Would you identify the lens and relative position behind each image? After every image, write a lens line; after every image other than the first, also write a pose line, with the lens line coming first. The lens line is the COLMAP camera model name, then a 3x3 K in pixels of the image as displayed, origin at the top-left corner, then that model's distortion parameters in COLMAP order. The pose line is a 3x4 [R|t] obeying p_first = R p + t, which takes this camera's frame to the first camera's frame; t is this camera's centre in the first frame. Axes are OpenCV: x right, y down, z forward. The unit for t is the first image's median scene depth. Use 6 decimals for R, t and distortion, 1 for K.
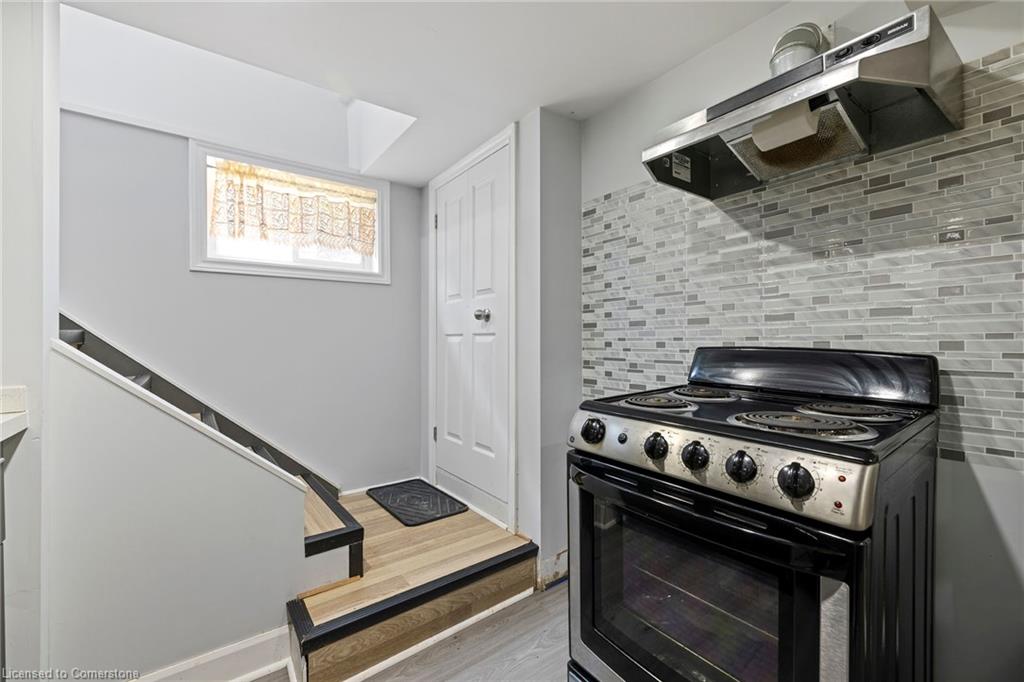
lens RADIAL K [[428.2, 0, 514.3], [0, 428.2, 338.2], [0, 0, 1]] dist [-0.000894, -0.000512]
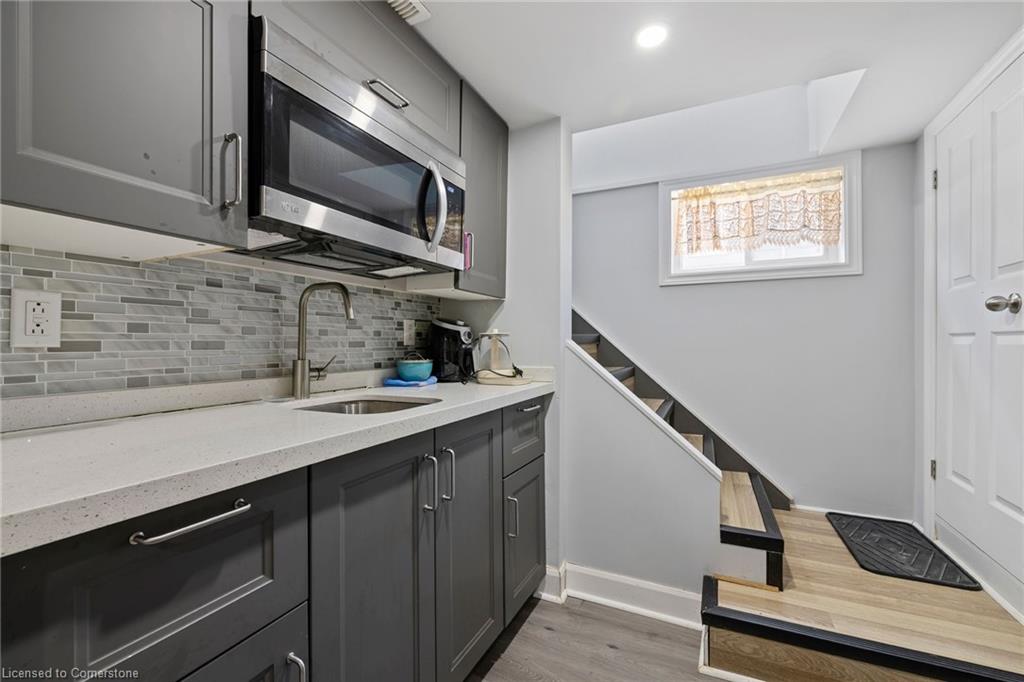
lens RADIAL K [[428.2, 0, 512.0], [0, 428.2, 339.4], [0, 0, 1]] dist [-0.000894, -0.000512]
pose [[0.465160, -0.002427, -0.885223, 0.147612], [0.001479, 0.999997, -0.001965, 0.000948], [0.885225, -0.000396, 0.465162, 0.022079]]
